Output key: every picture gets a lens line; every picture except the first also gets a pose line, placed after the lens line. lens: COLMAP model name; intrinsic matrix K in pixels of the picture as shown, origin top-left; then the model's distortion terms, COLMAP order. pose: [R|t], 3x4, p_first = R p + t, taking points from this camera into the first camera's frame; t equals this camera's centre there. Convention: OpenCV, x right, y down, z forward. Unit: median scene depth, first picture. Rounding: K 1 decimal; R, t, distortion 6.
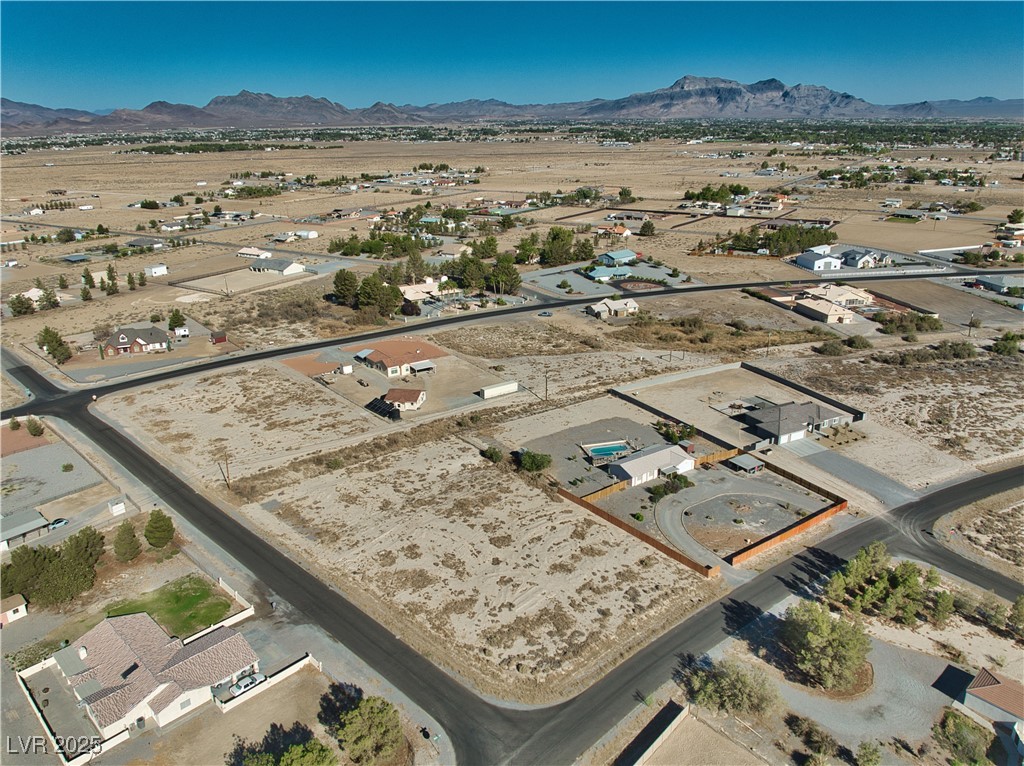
lens RADIAL K [[726.3, 0, 514.9], [0, 726.3, 420.6], [0, 0, 1]] dist [-0.025797, -0.029858]
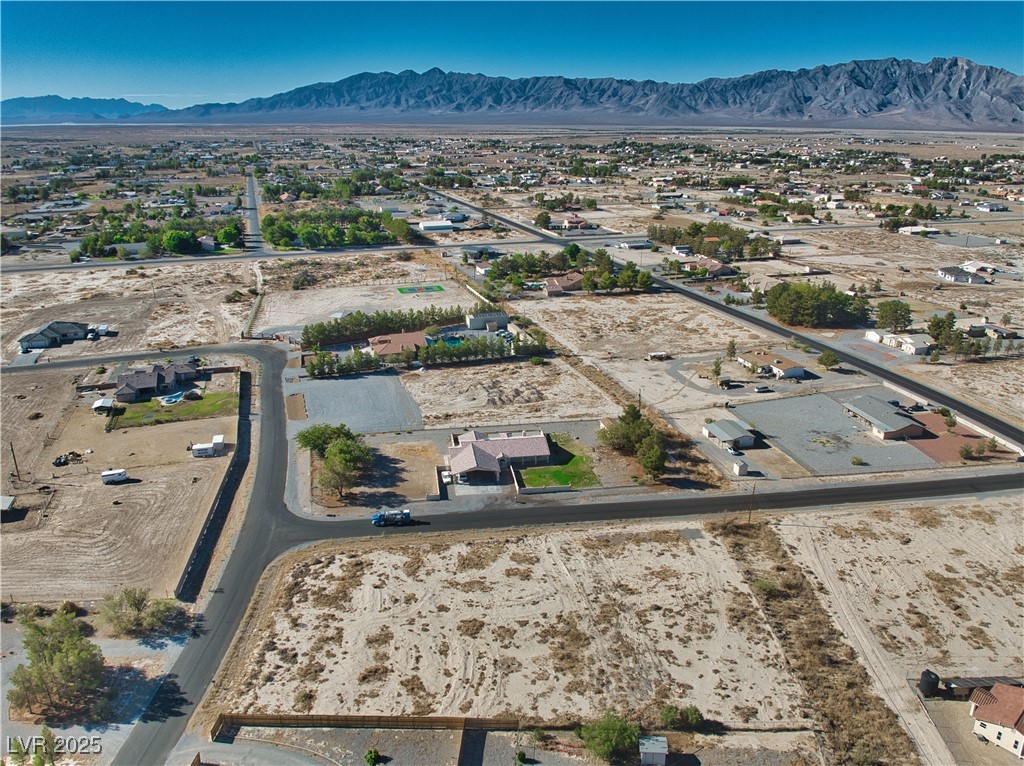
lens RADIAL K [[720.0, 0, 514.2], [0, 720.0, 427.4], [0, 0, 1]] dist [-0.032984, -0.006222]
pose [[-0.619929, 0.314163, -0.719019, 0.414612], [-0.296289, 0.754784, 0.585247, -0.445365], [0.726567, 0.575849, -0.374830, 1.058305]]
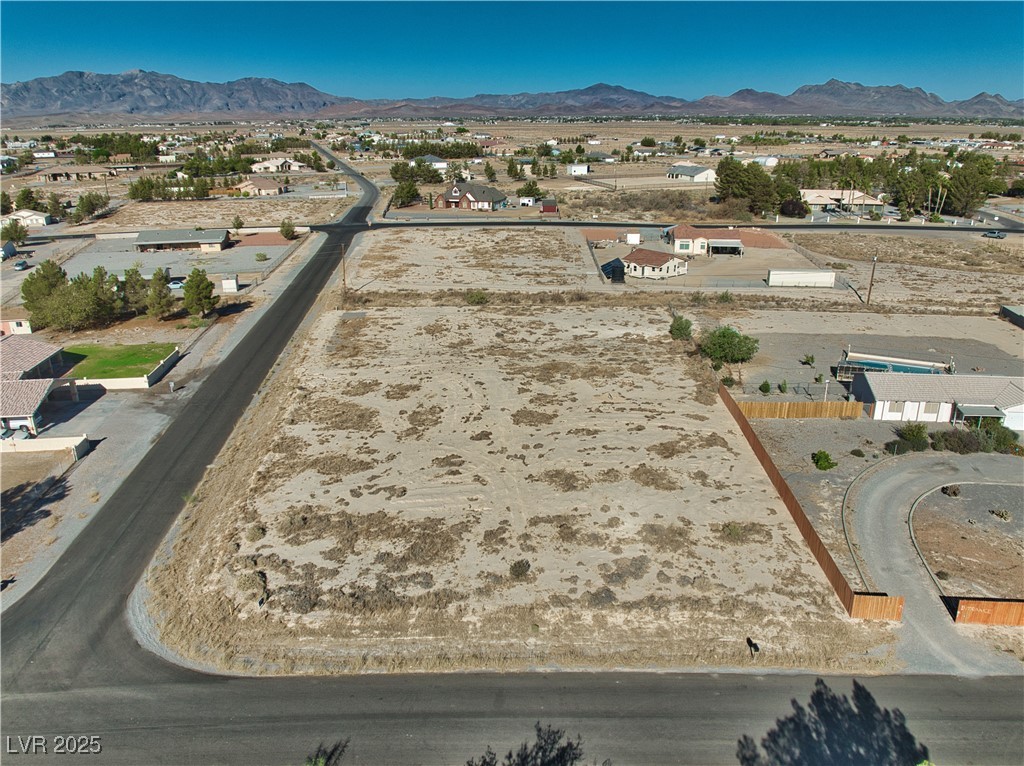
lens RADIAL K [[746.9, 0, 514.5], [0, 746.9, 388.9], [0, 0, 1]] dist [-0.033272, -0.012206]
pose [[0.761590, 0.230770, -0.605579, 0.267377], [-0.250351, 0.966674, 0.053526, 0.103124], [0.597750, 0.110842, 0.793983, 0.472602]]
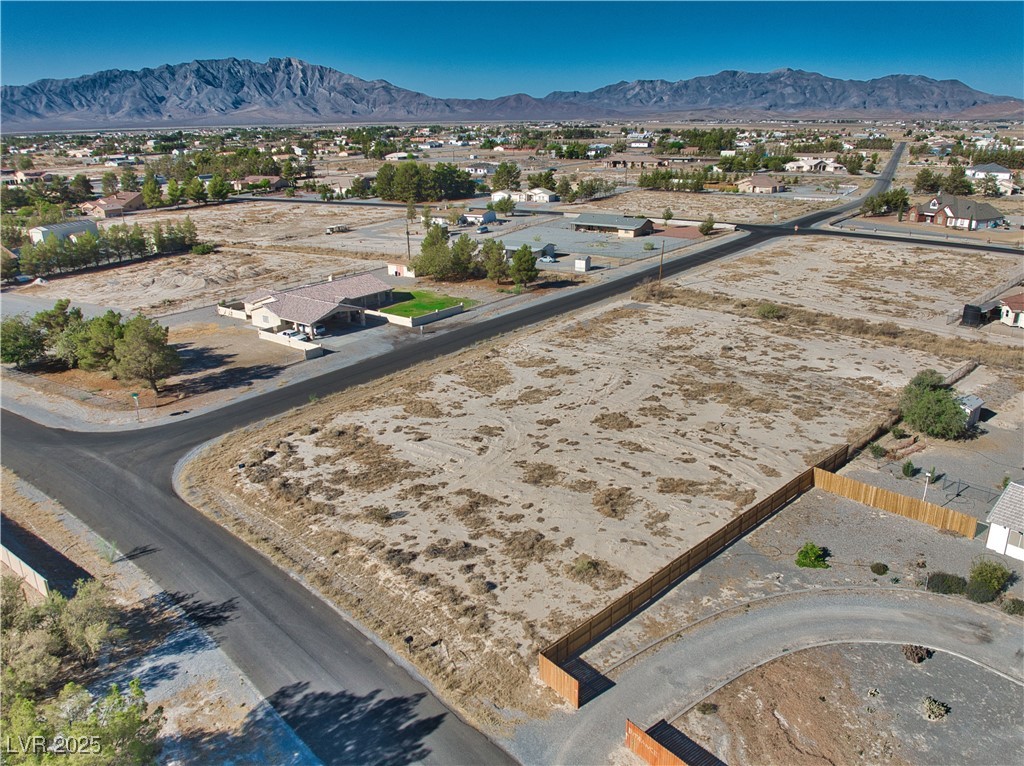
lens RADIAL K [[746.9, 0, 514.5], [0, 746.9, 388.9], [0, 0, 1]] dist [-0.033272, -0.012206]
pose [[0.103611, 0.350125, -0.930955, 0.422567], [-0.370984, 0.882051, 0.290444, 0.008769], [0.922841, 0.315276, 0.221280, 0.696135]]
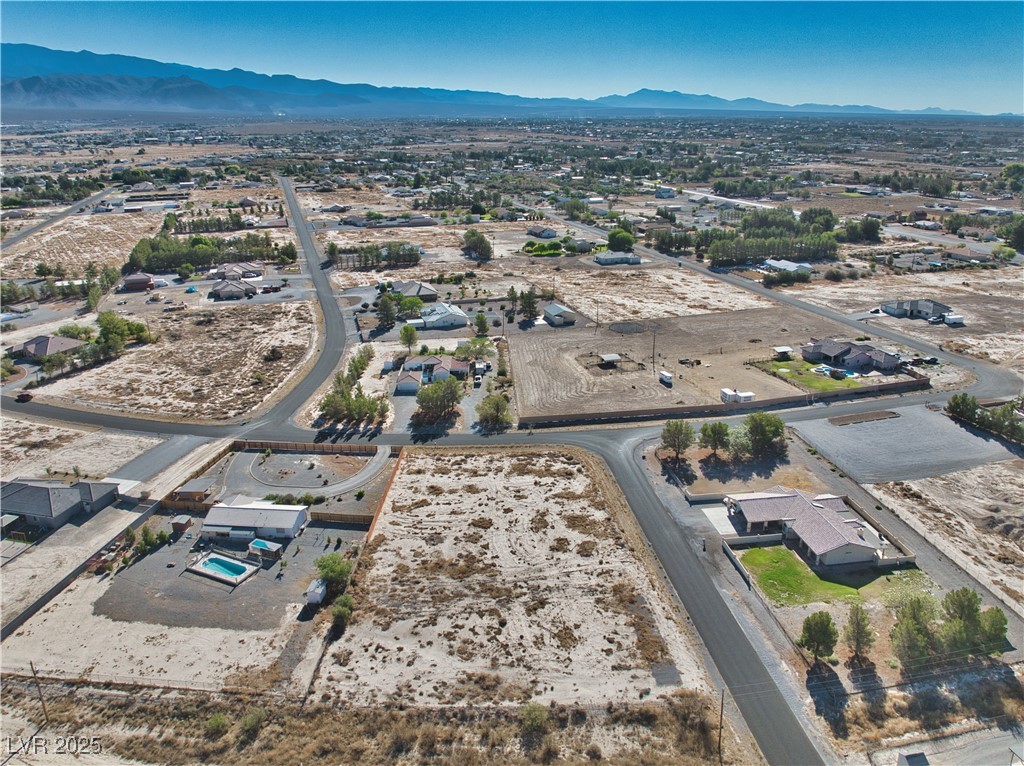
lens RADIAL K [[726.3, 0, 514.9], [0, 726.3, 420.6], [0, 0, 1]] dist [-0.025797, -0.029858]
pose [[-0.773443, -0.227940, 0.591464, -0.549649], [0.256553, 0.740688, 0.620936, -0.495955], [-0.579627, 0.632000, -0.514401, 1.228724]]
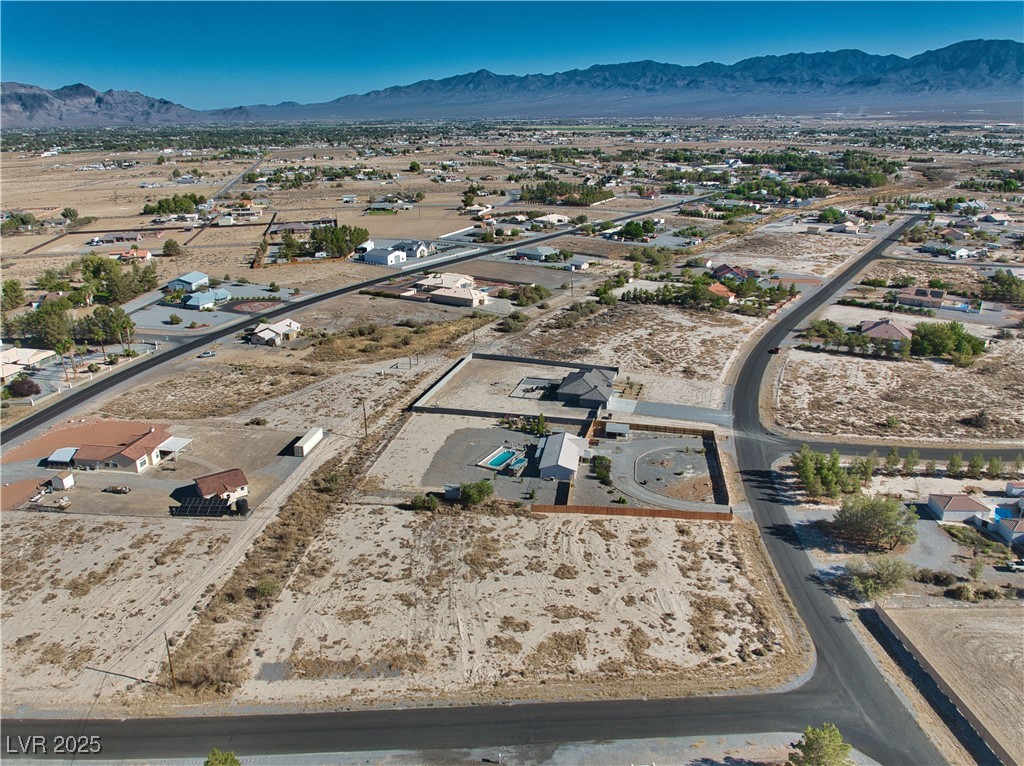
lens RADIAL K [[726.3, 0, 514.9], [0, 726.3, 420.6], [0, 0, 1]] dist [-0.025797, -0.029858]
pose [[0.688279, -0.269556, 0.673507, -0.553894], [0.274272, 0.956184, 0.102404, -0.115198], [-0.671600, 0.114242, 0.732054, 0.298601]]
